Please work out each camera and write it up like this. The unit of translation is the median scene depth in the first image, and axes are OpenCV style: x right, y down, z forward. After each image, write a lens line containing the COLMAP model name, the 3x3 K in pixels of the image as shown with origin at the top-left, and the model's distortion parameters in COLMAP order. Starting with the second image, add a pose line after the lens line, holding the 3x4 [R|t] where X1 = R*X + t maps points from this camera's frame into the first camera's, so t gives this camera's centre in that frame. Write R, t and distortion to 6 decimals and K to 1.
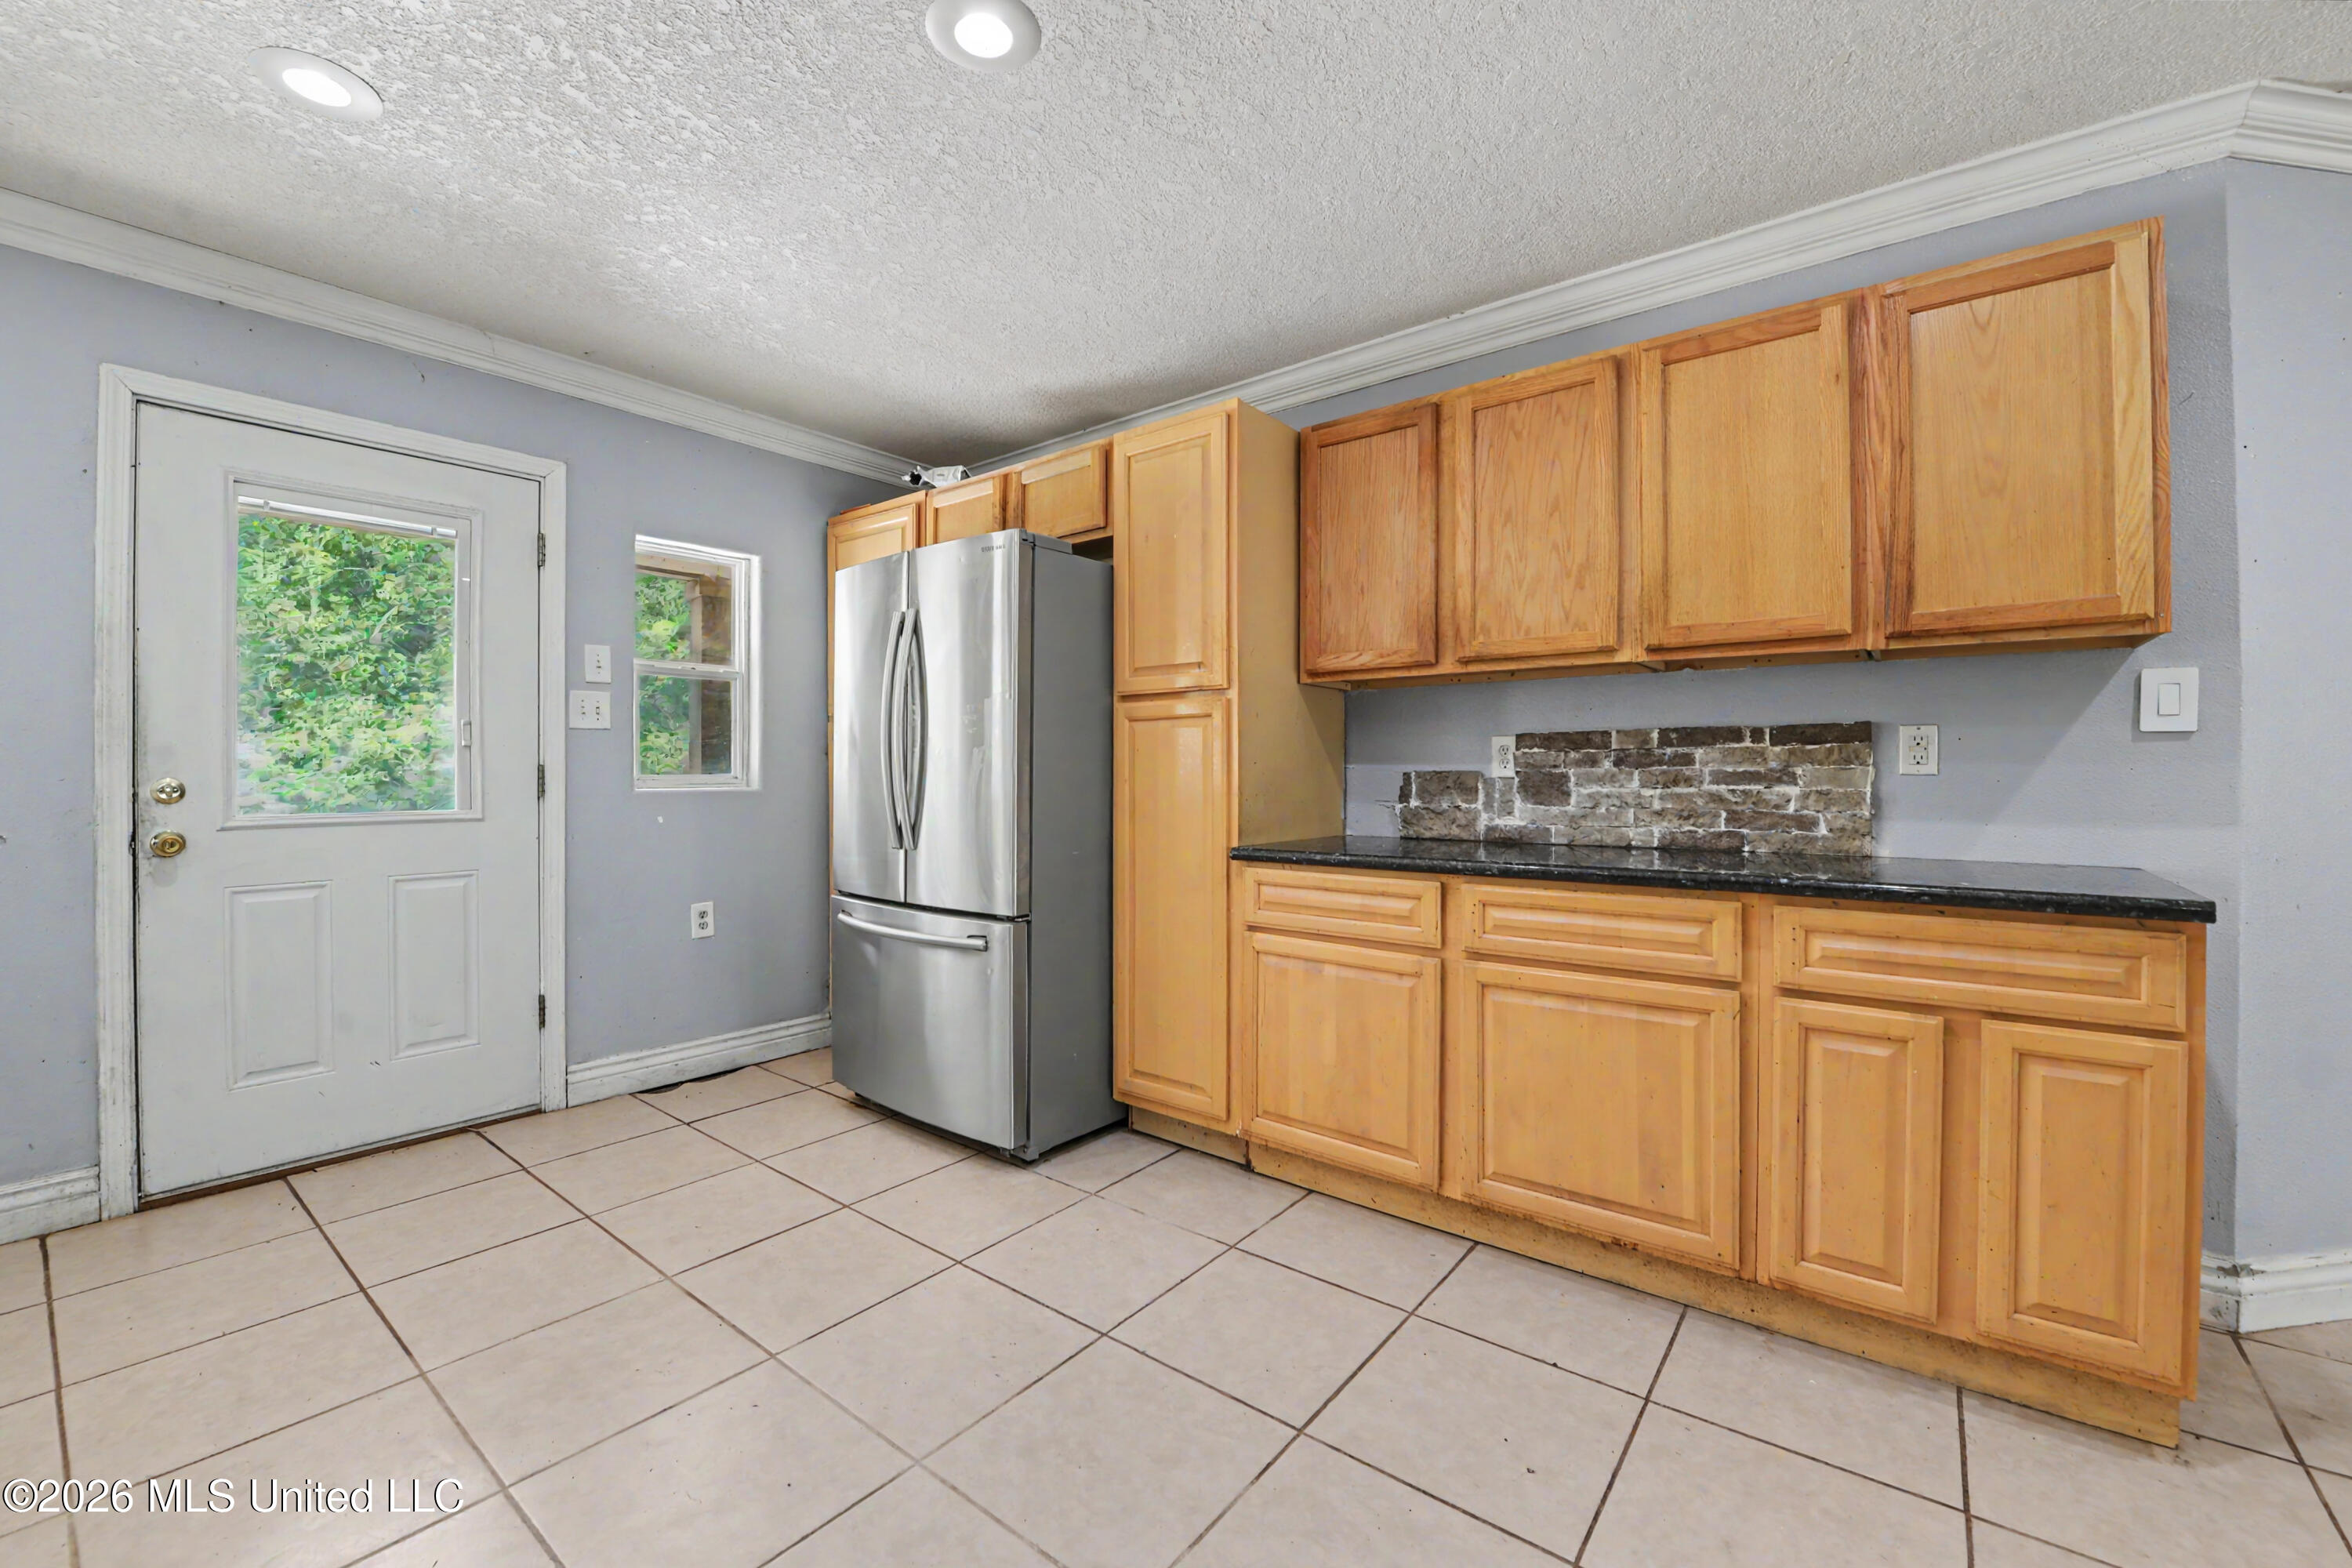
lens RADIAL K [[954.2, 0, 1176.0], [0, 954.2, 784.0], [0, 0, 1]] dist [-0.012953, -0.000180]
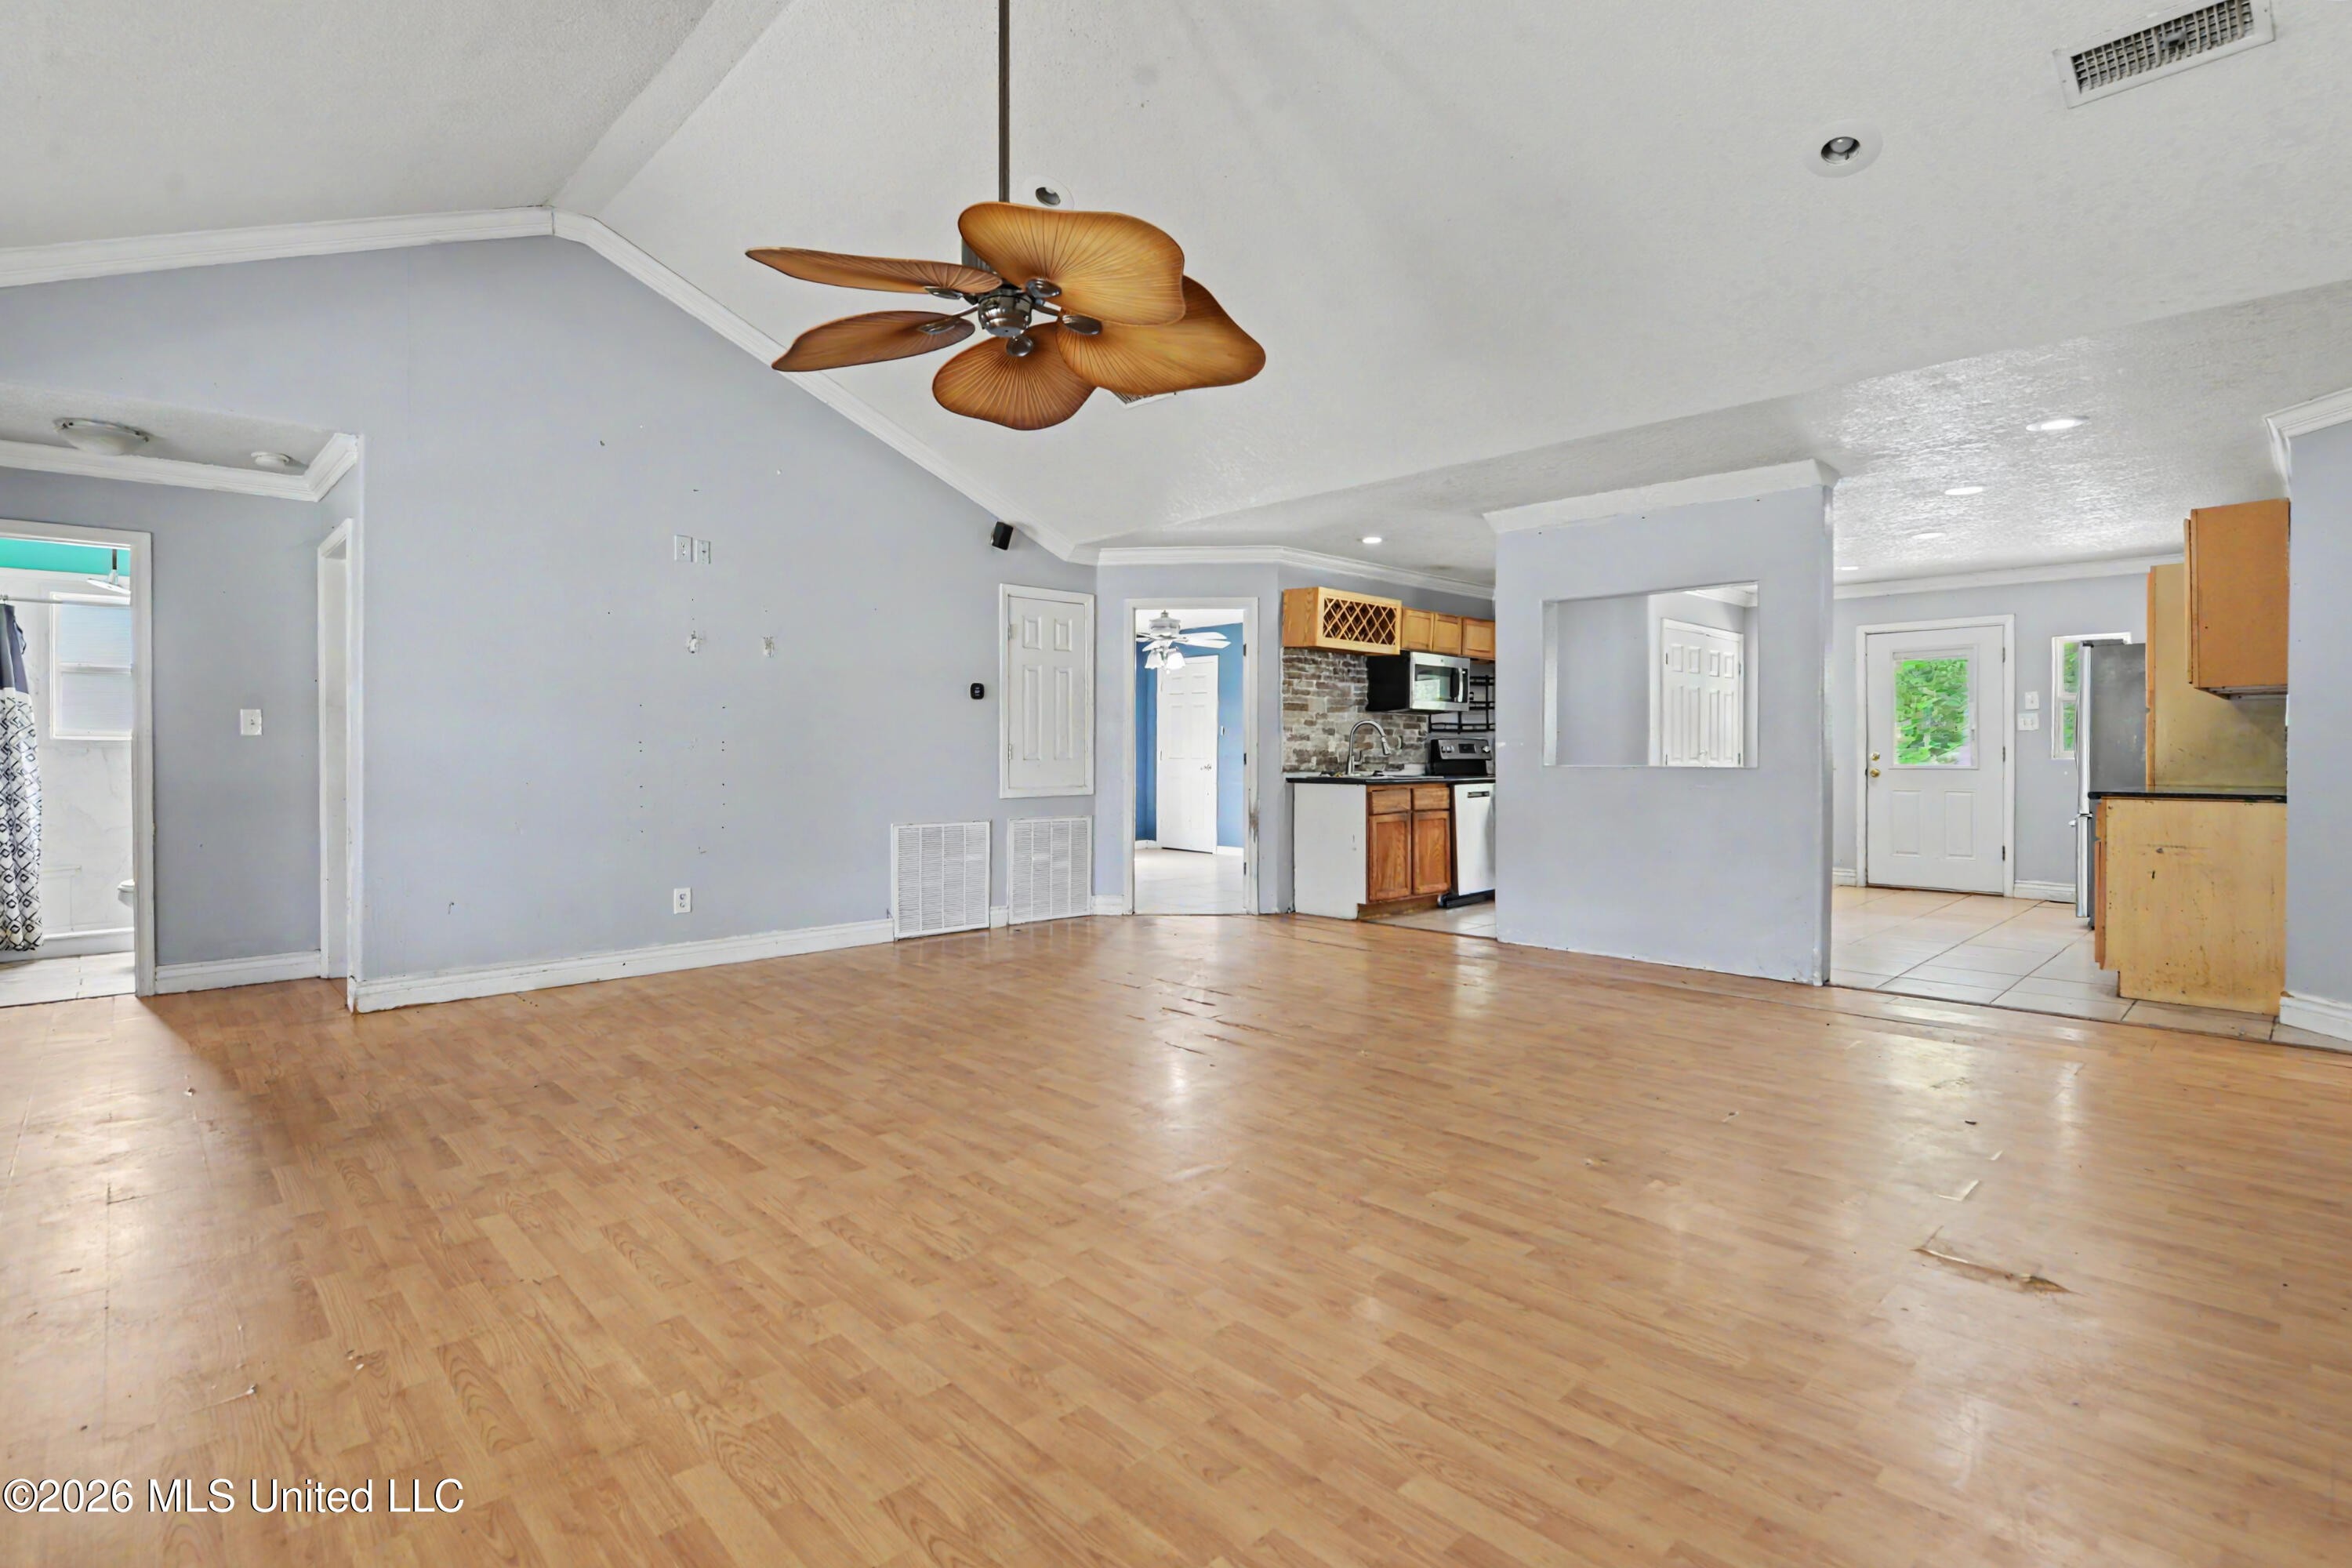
lens RADIAL K [[1099.8, 0, 1178.2], [0, 1099.8, 751.0], [0, 0, 1]] dist [-0.000724, -0.000026]
pose [[-0.129846, 0.006162, -0.991515, 2.835042], [-0.014394, 0.999864, 0.008099, -0.000686], [0.991430, 0.015324, -0.129740, -0.820971]]
